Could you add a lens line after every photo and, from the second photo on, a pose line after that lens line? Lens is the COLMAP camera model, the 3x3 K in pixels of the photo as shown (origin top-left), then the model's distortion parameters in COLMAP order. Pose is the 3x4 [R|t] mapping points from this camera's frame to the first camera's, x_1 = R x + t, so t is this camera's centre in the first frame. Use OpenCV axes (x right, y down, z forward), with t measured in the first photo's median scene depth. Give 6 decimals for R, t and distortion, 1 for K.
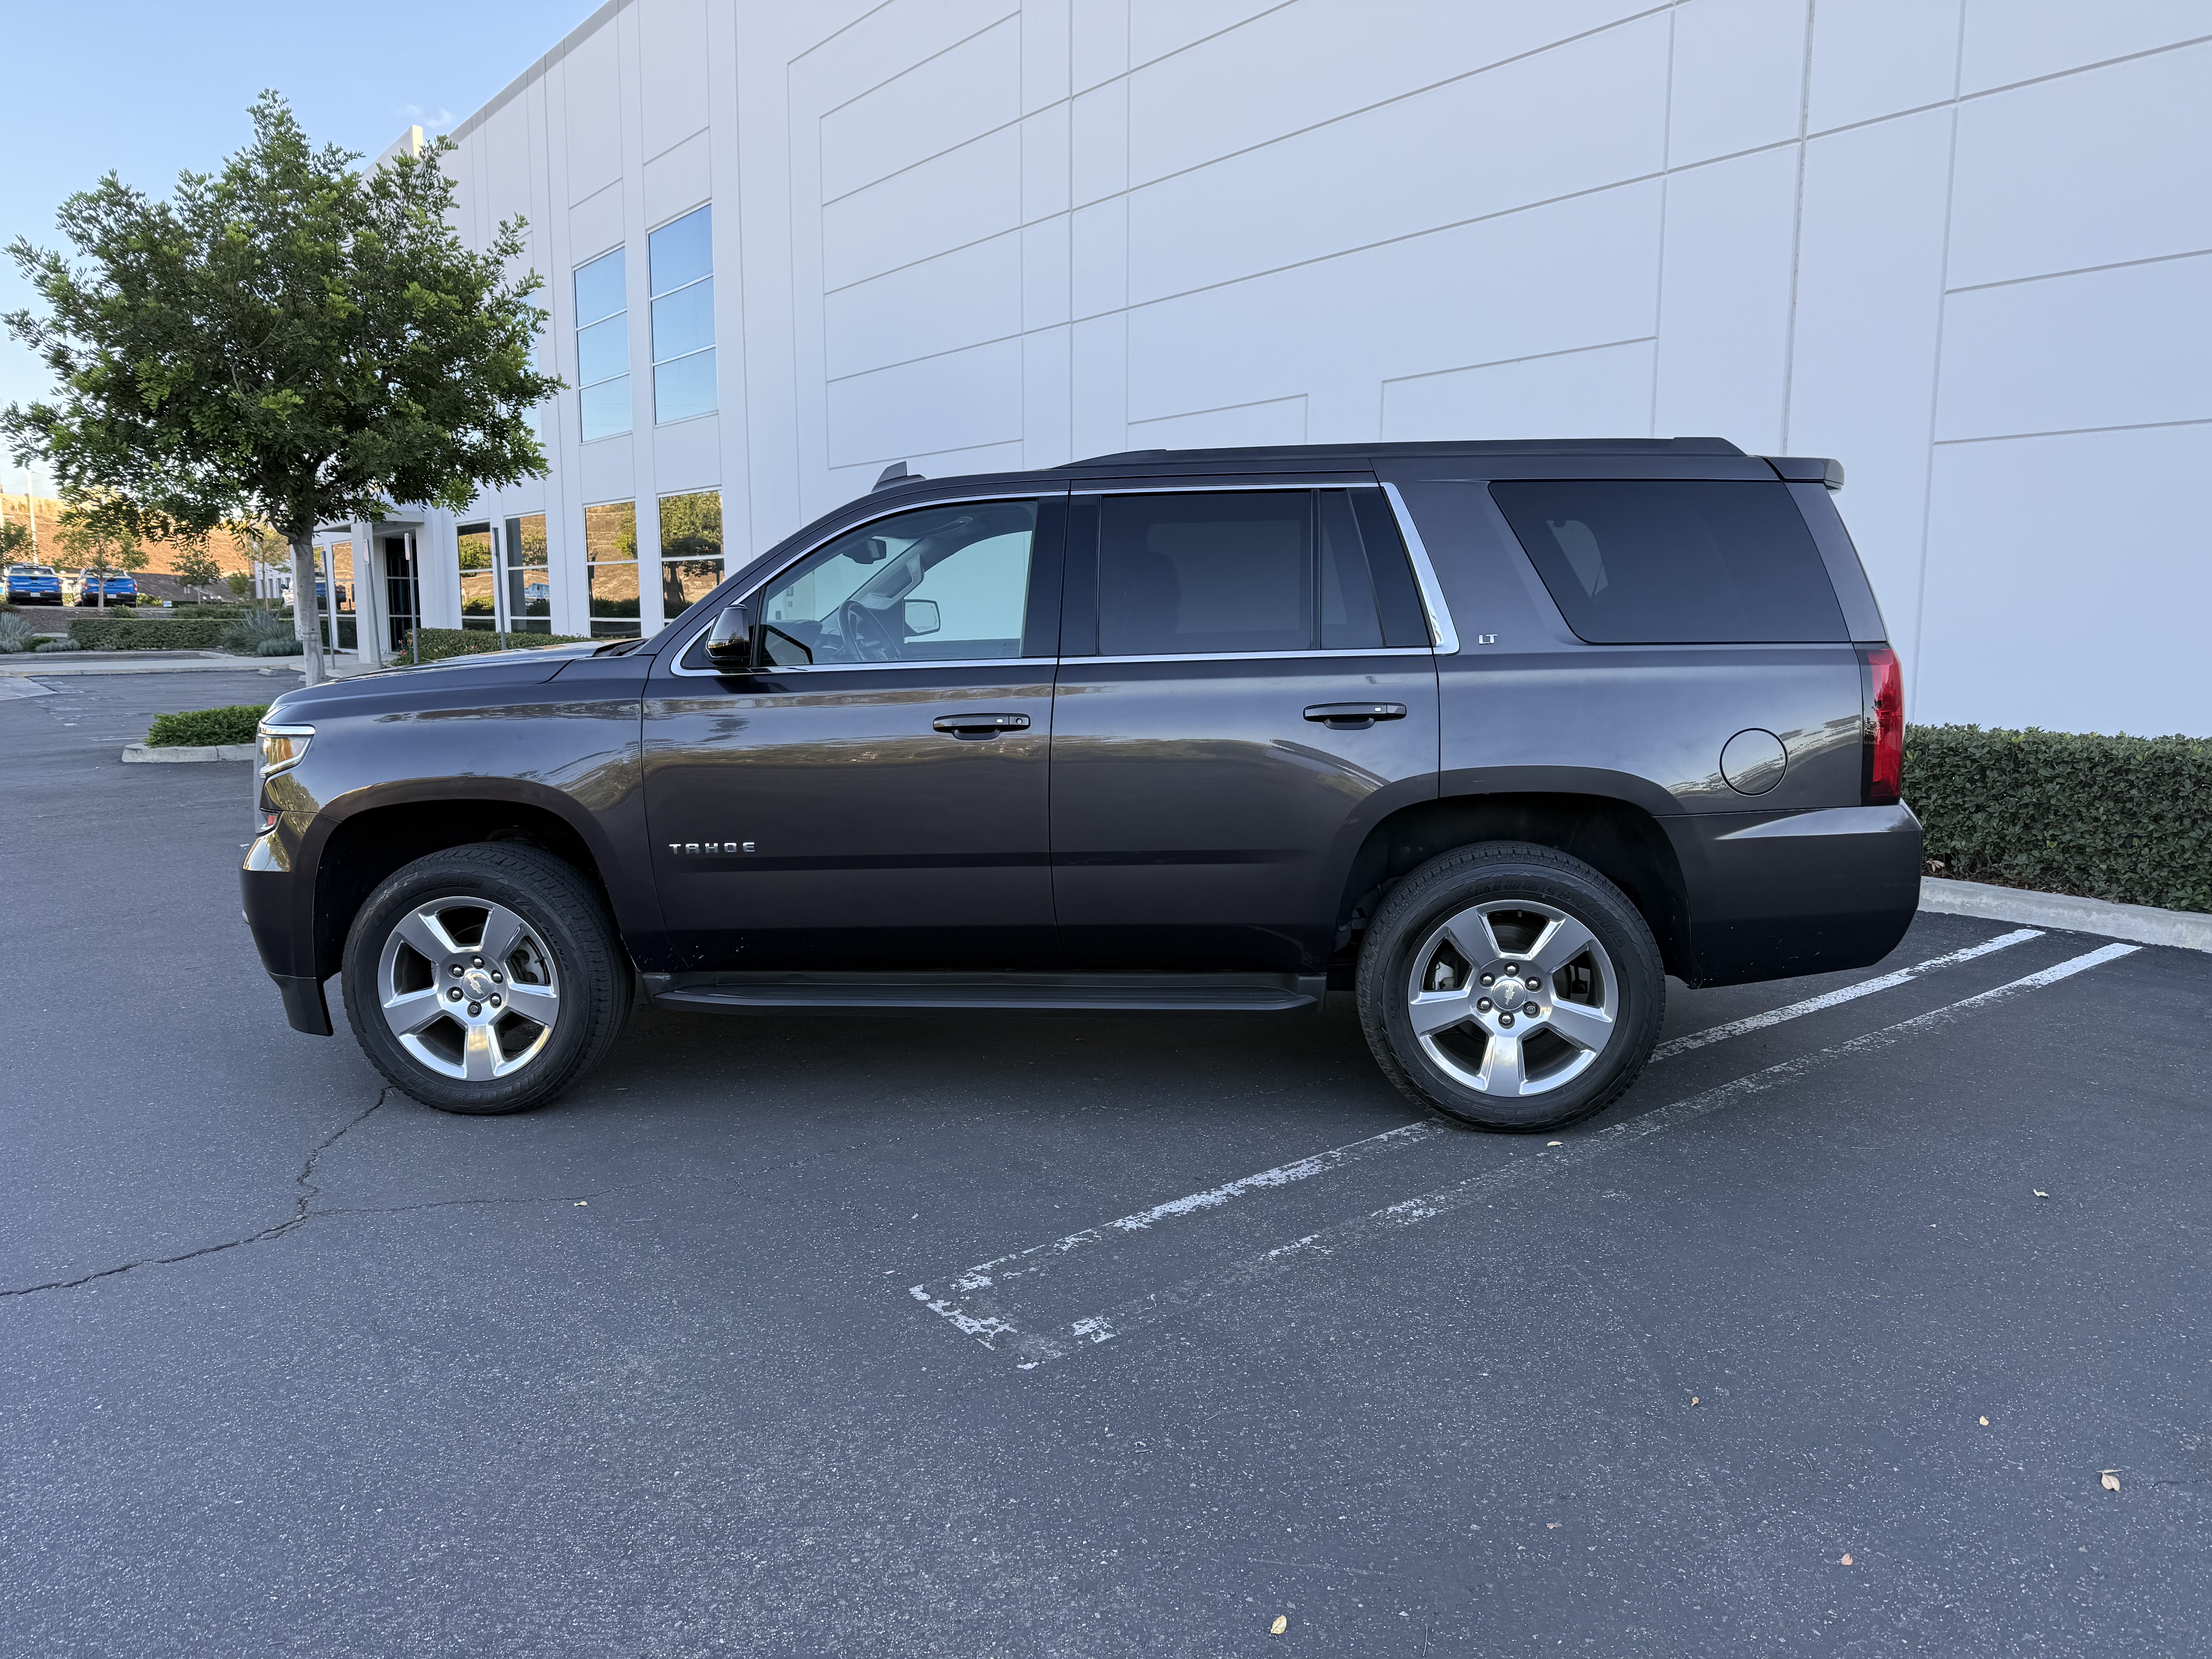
lens RADIAL K [[1572.7, 0, 1097.3], [0, 1572.7, 811.4], [0, 0, 1]] dist [0.104389, -0.168356]
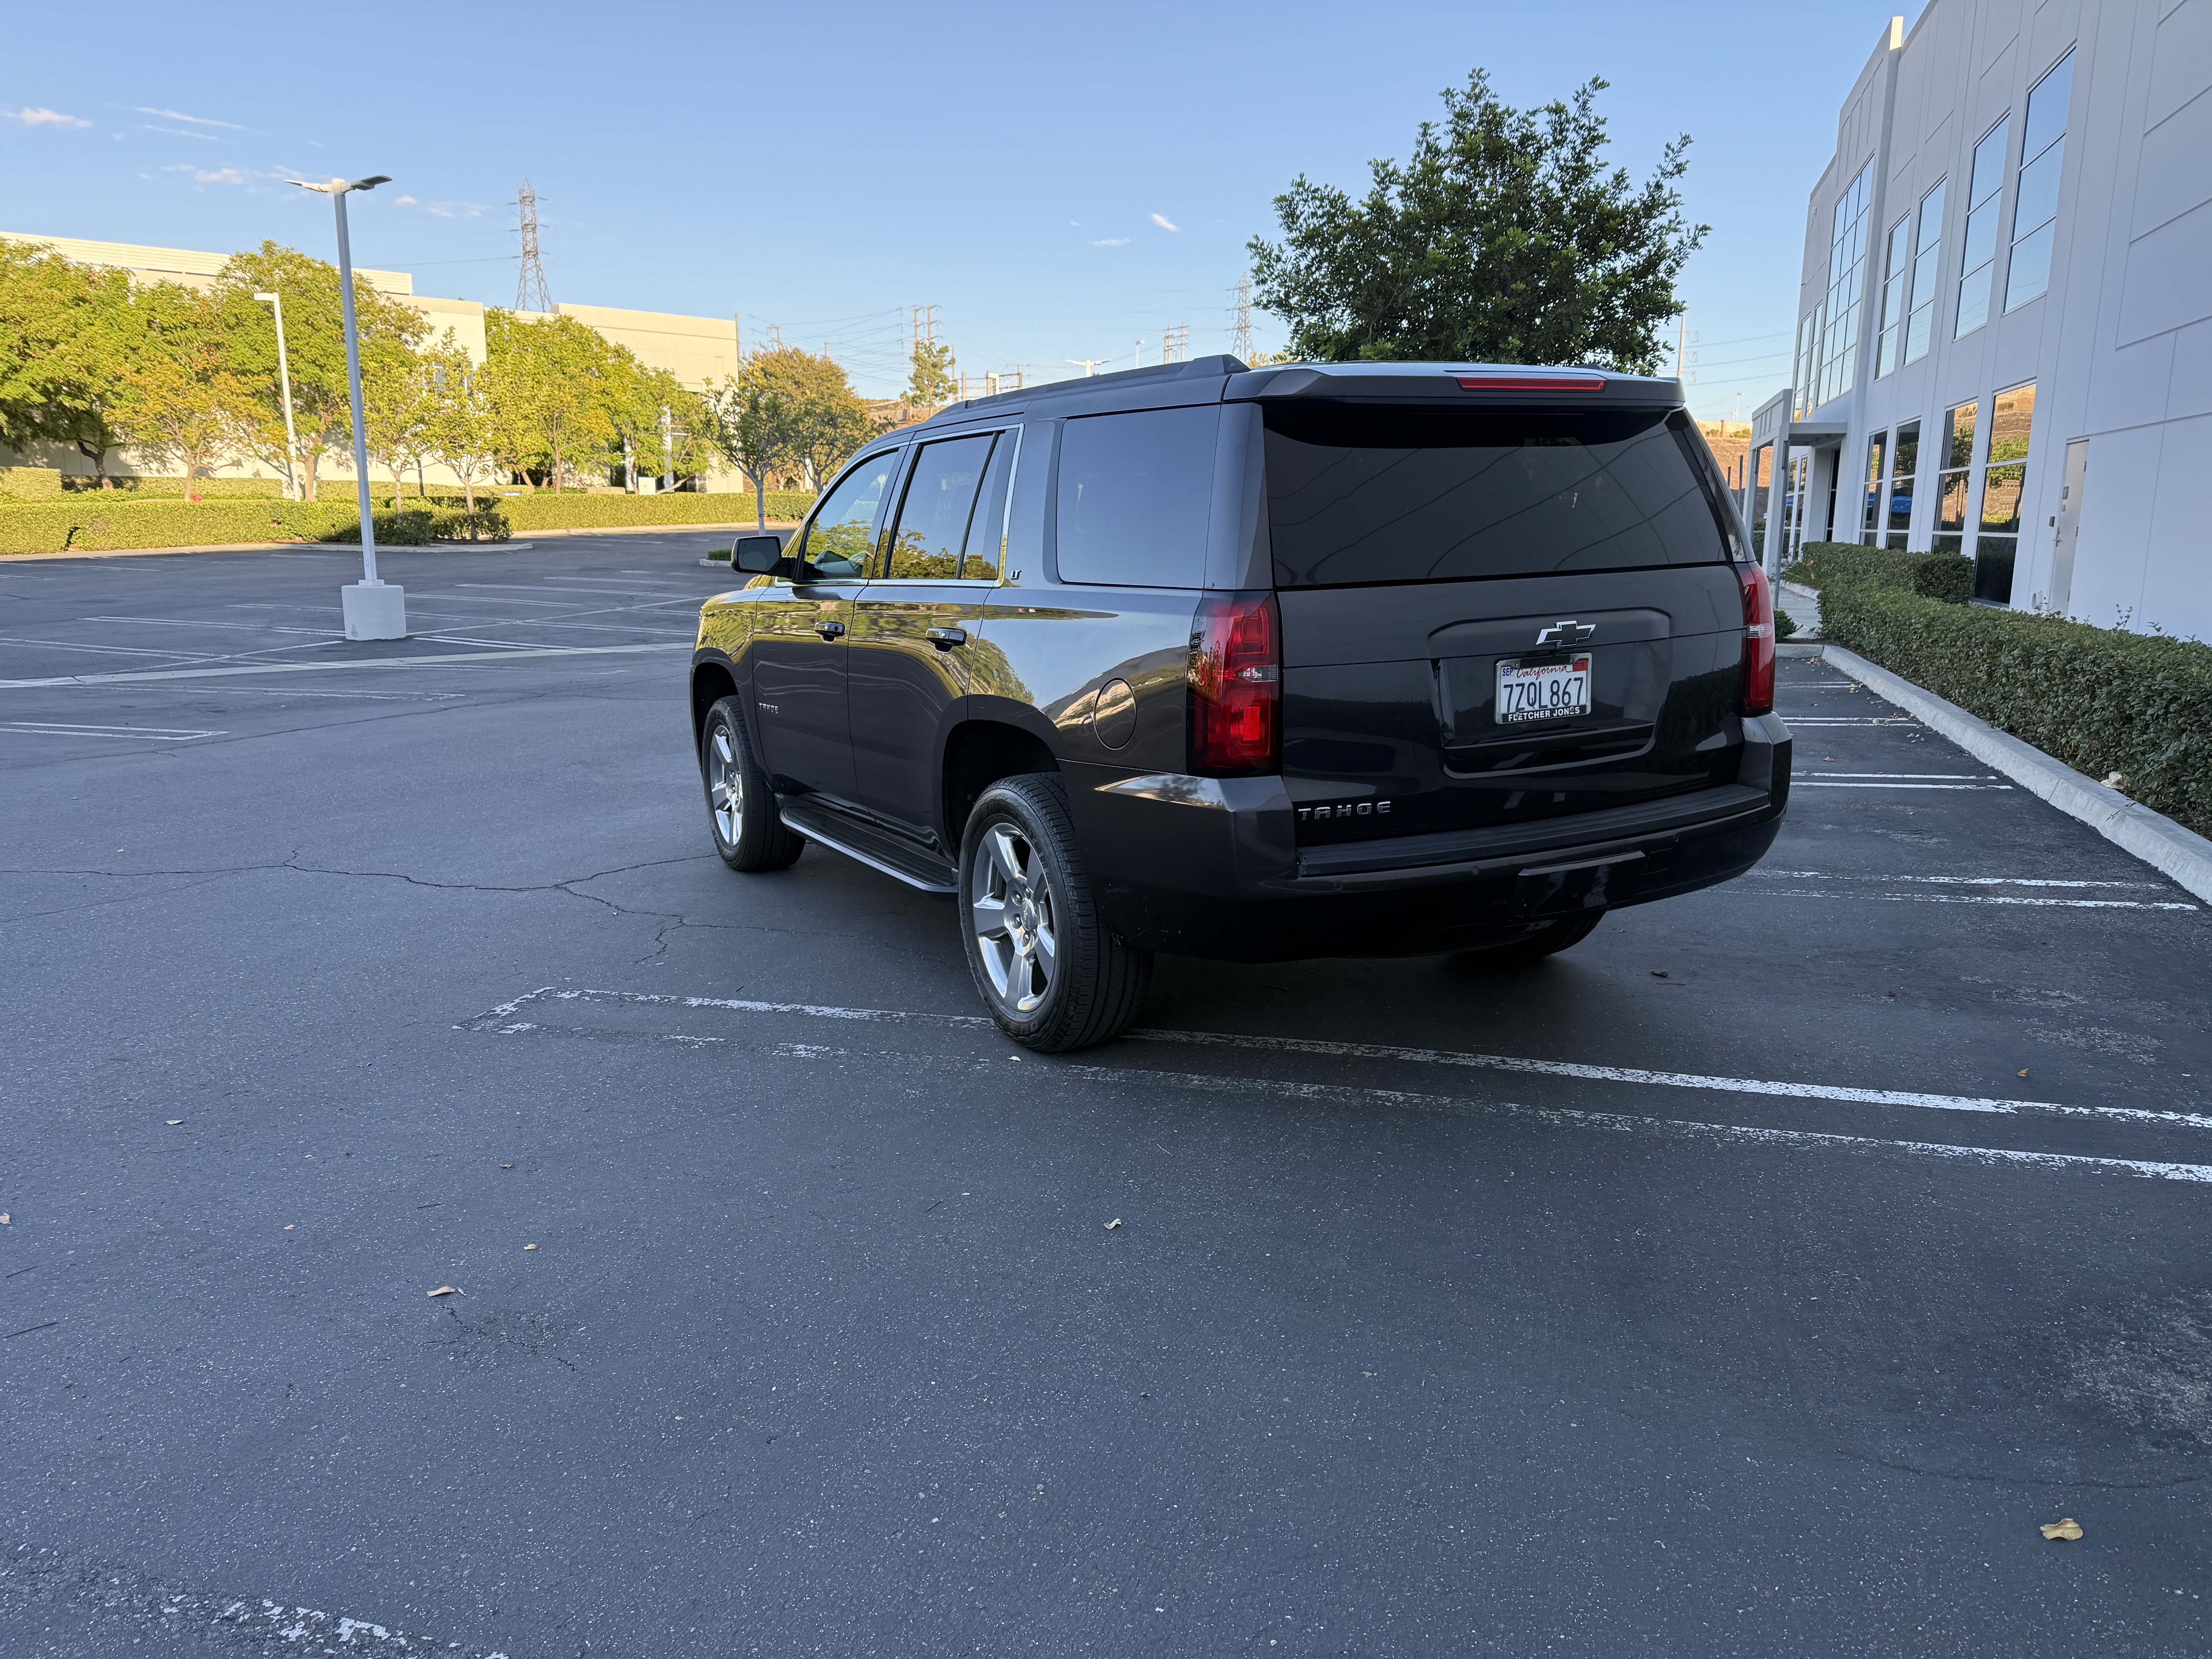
lens RADIAL K [[1572.7, 0, 1097.3], [0, 1572.7, 811.4], [0, 0, 1]] dist [0.104389, -0.168356]
pose [[0.576473, 0.149002, -0.803416, 1.113913], [-0.104992, 0.988590, 0.108010, -0.070233], [0.810343, 0.022087, 0.585540, 0.422014]]
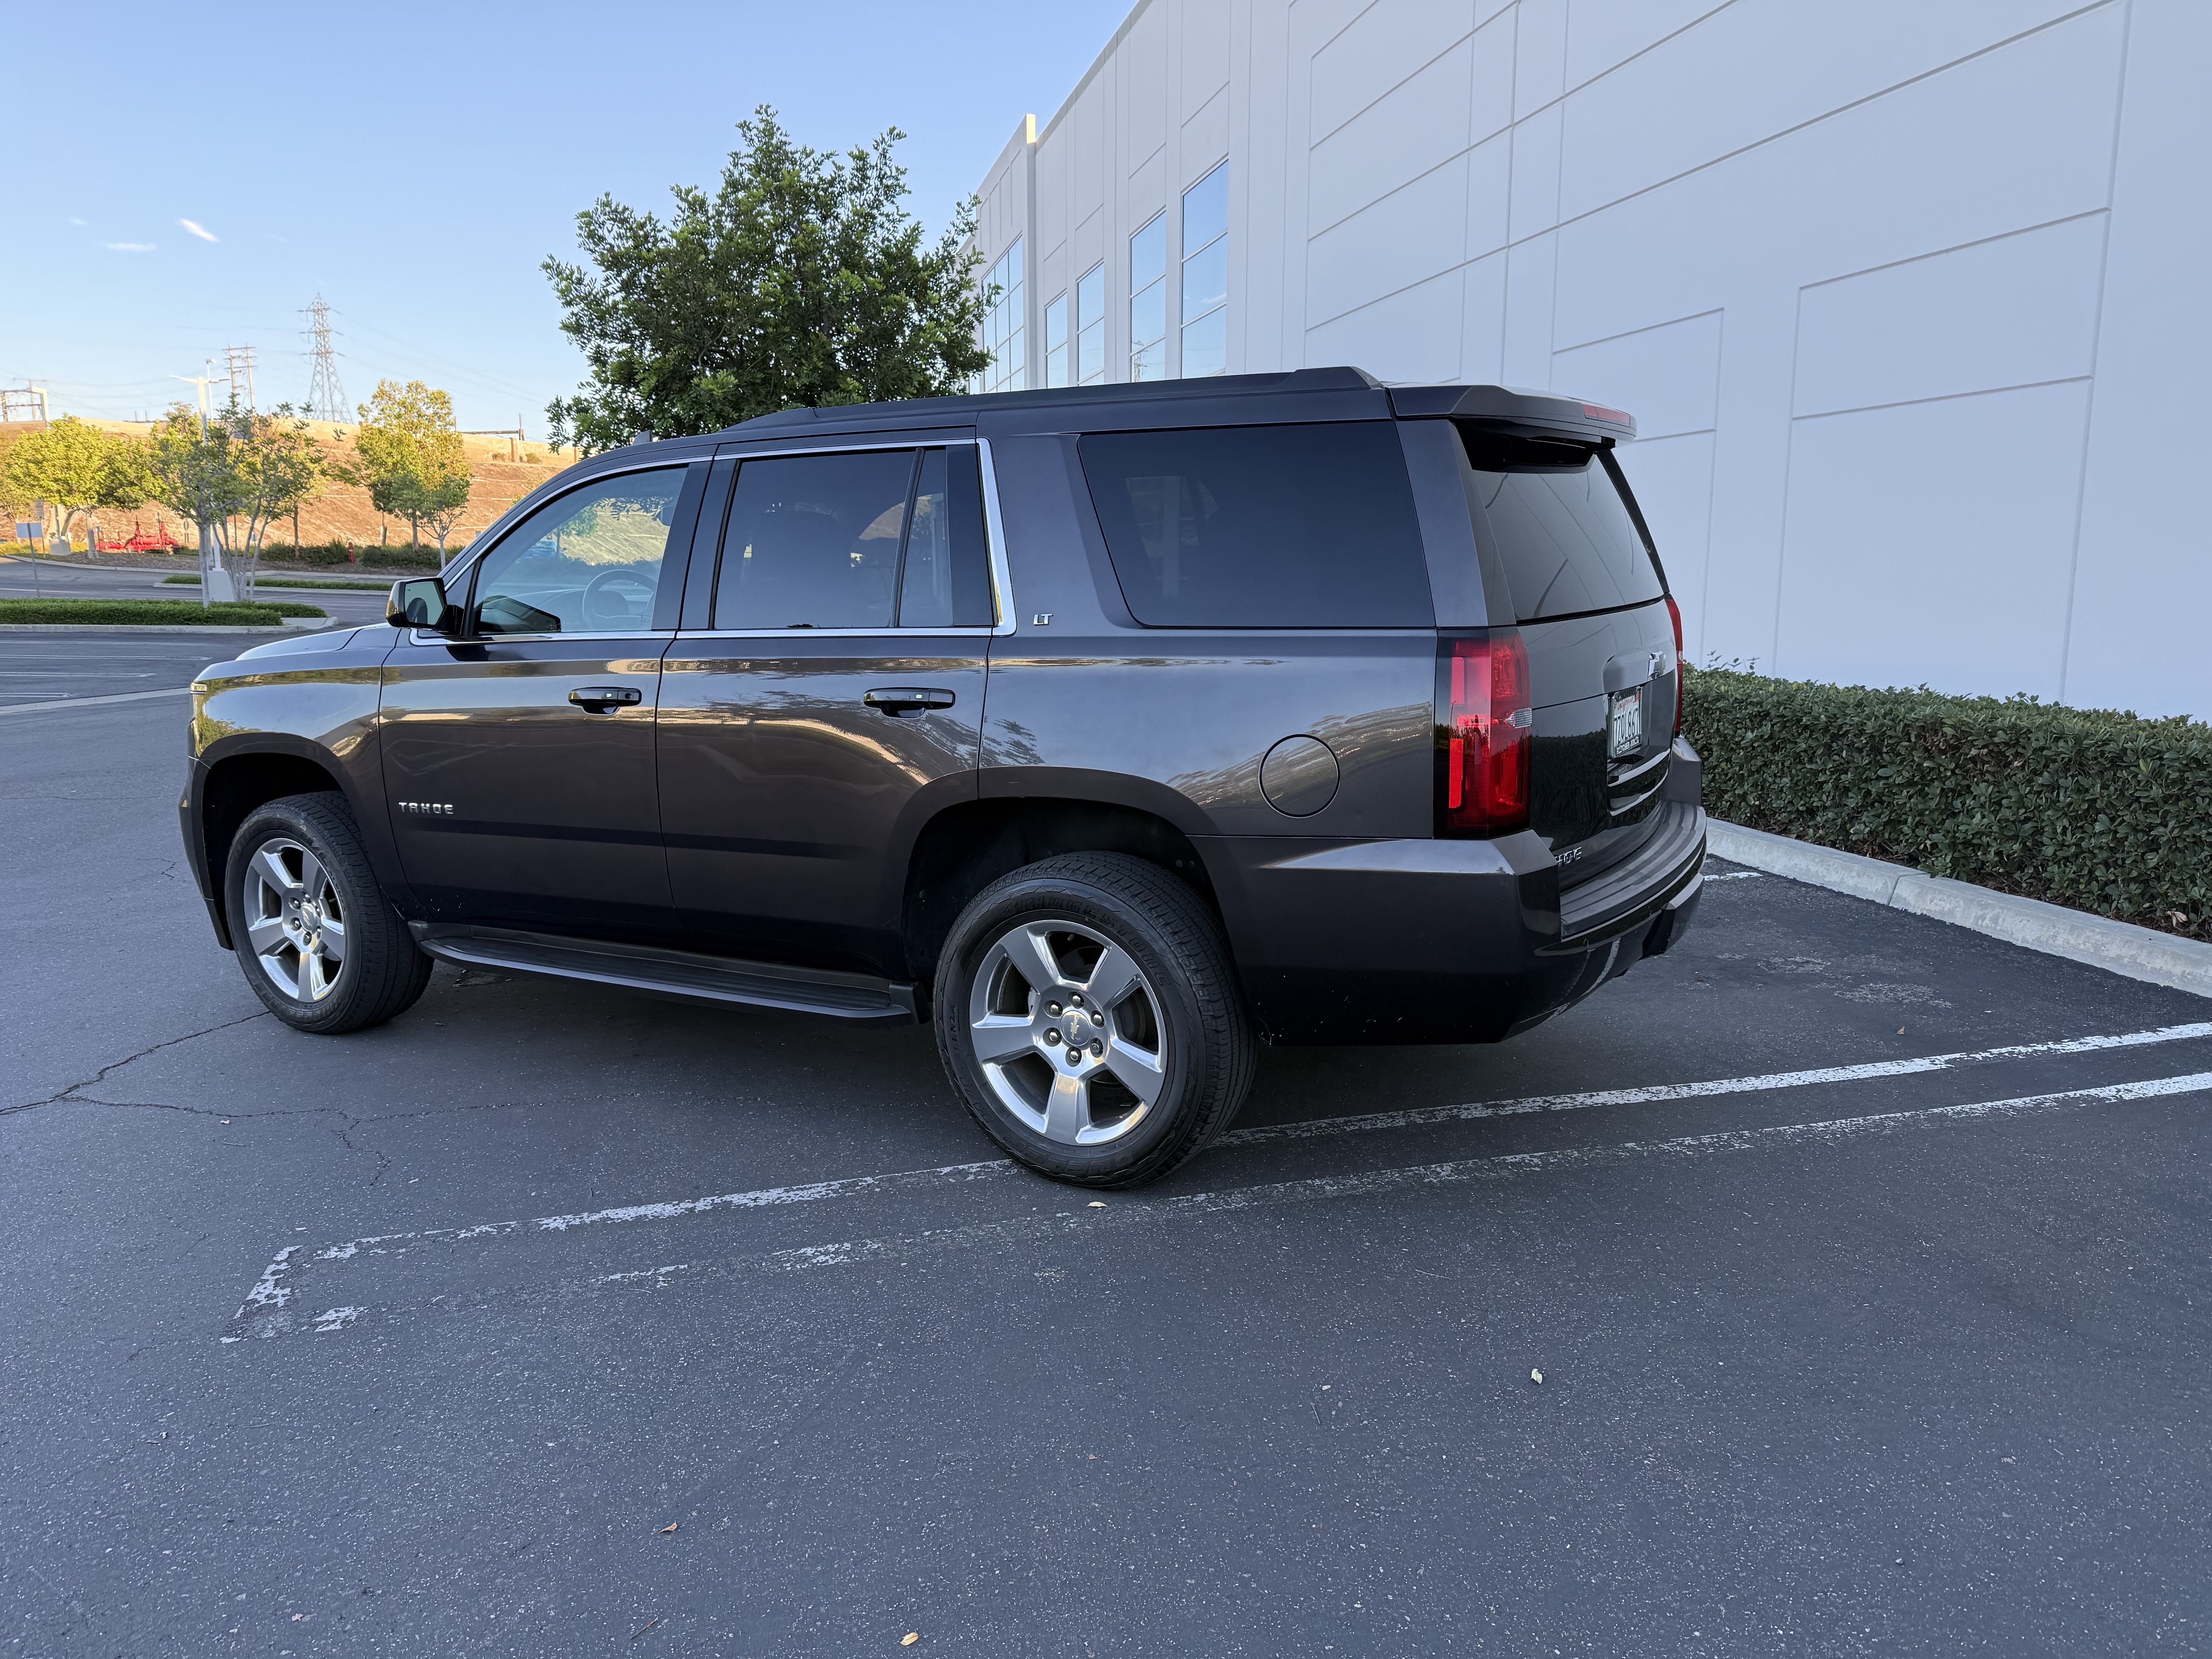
lens RADIAL K [[1572.7, 0, 1097.3], [0, 1572.7, 811.4], [0, 0, 1]] dist [0.104389, -0.168356]
pose [[0.912265, 0.057118, -0.405599, 0.613258], [-0.044613, 0.998194, 0.040225, -0.038449], [0.407164, -0.018601, 0.913166, 0.215684]]
